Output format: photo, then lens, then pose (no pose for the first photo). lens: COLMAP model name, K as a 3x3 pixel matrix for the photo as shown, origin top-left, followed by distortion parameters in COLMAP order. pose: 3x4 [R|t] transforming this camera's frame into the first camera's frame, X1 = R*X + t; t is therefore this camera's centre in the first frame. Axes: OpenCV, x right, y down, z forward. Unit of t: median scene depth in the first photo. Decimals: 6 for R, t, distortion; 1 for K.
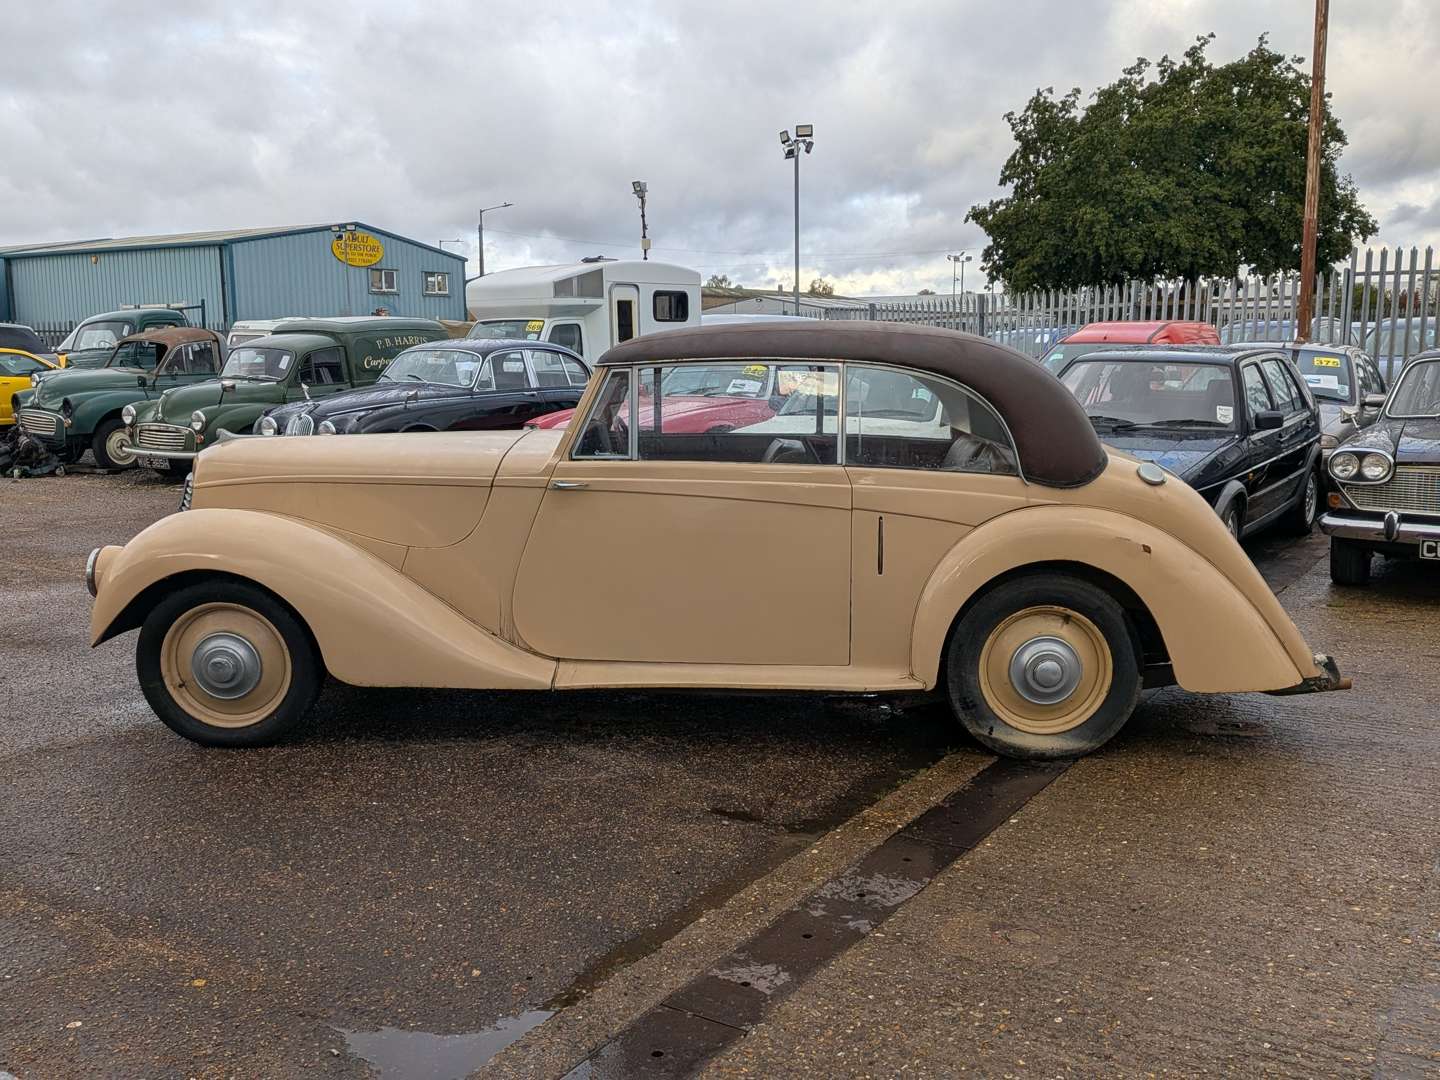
lens RADIAL K [[1344.7, 0, 720.7], [0, 1344.7, 545.1], [0, 0, 1]] dist [0.018098, 0.000000]
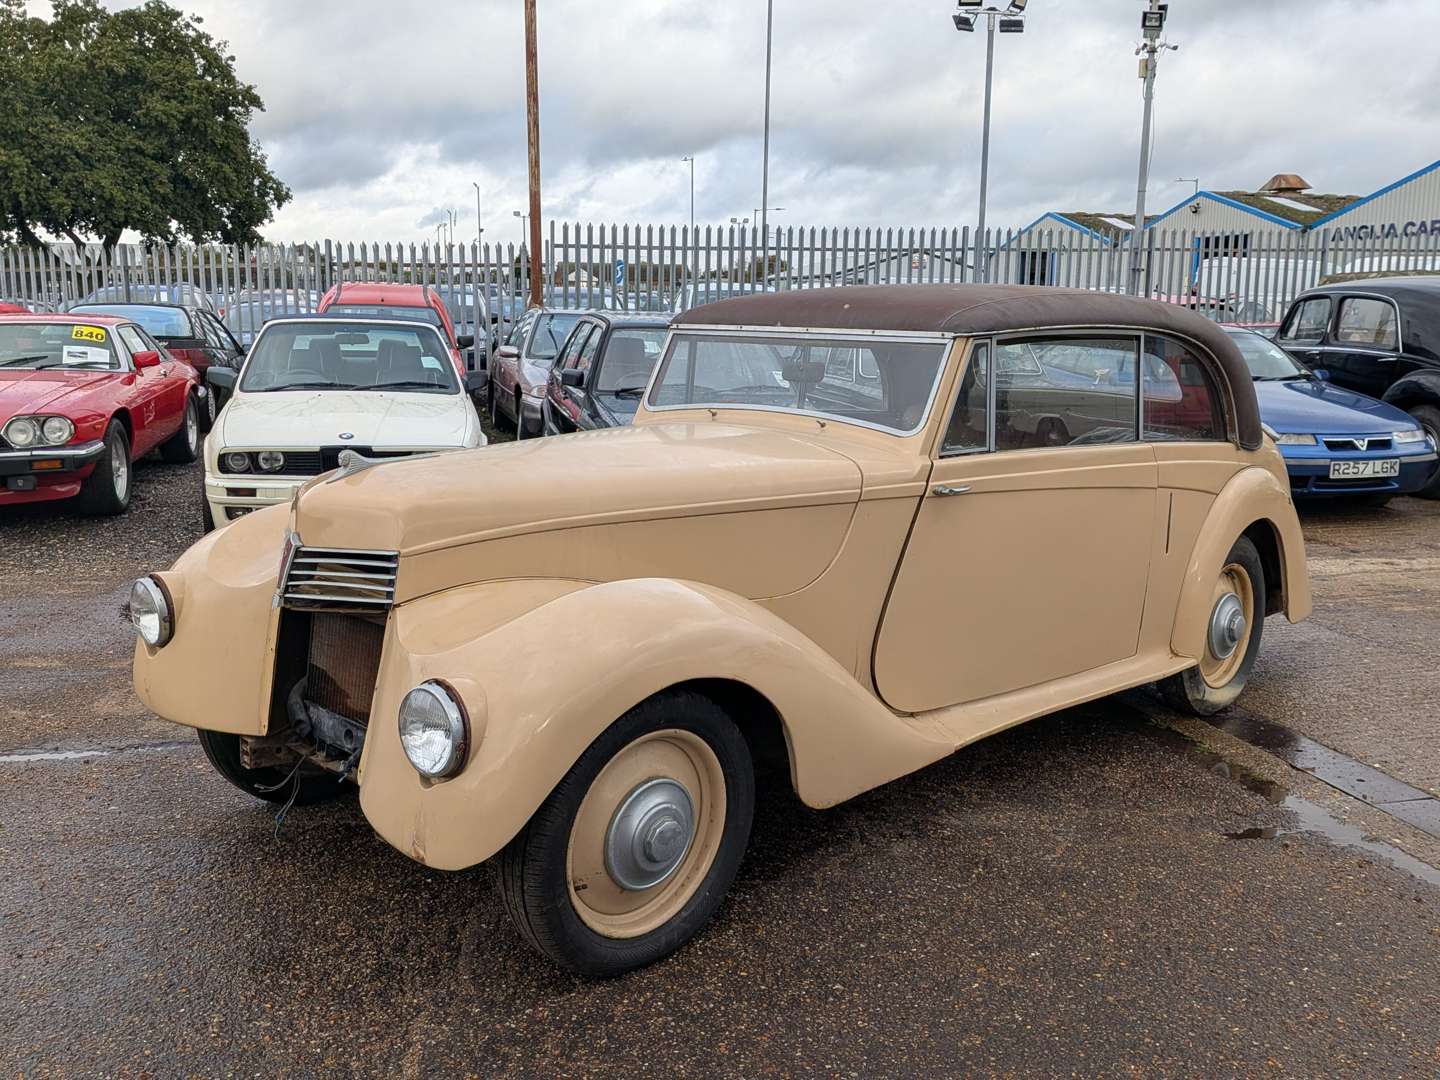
lens RADIAL K [[1344.7, 0, 716.0], [0, 1344.7, 529.9], [0, 0, 1]] dist [0.018098, 0.000000]
pose [[0.690643, -0.108905, 0.714949, -0.757392], [0.096222, 0.993645, 0.058406, -0.079127], [-0.716766, 0.028456, 0.696733, 0.542362]]
